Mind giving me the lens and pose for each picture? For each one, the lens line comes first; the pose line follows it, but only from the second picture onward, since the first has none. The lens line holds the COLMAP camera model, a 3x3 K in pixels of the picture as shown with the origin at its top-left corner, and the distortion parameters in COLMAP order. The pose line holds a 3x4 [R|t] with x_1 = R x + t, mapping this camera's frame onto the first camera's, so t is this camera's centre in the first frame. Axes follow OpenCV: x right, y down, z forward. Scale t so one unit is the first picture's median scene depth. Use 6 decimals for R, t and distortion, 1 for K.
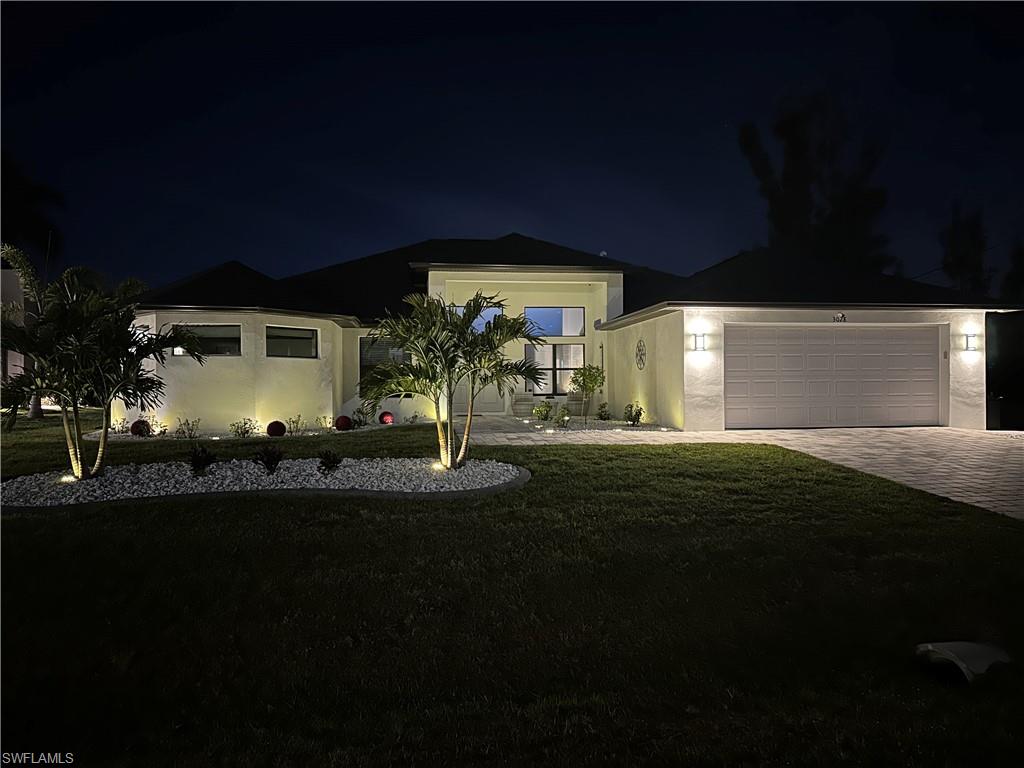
lens RADIAL K [[721.1, 0, 512.0], [0, 721.1, 384.0], [0, 0, 1]] dist [0.127939, -0.120253]
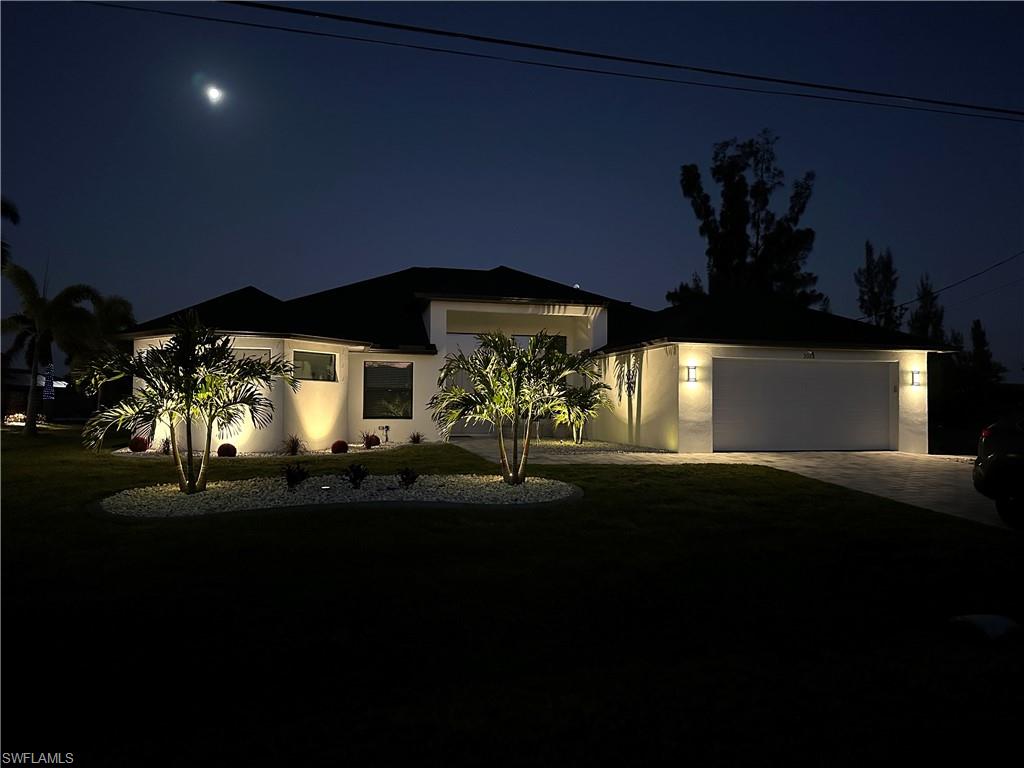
lens RADIAL K [[721.1, 0, 512.0], [0, 721.1, 384.0], [0, 0, 1]] dist [0.127939, -0.120253]
pose [[0.994753, 0.016804, 0.100913, -0.130781], [-0.014008, 0.999500, -0.028347, -0.005805], [-0.101339, 0.026785, 0.994491, -0.089486]]
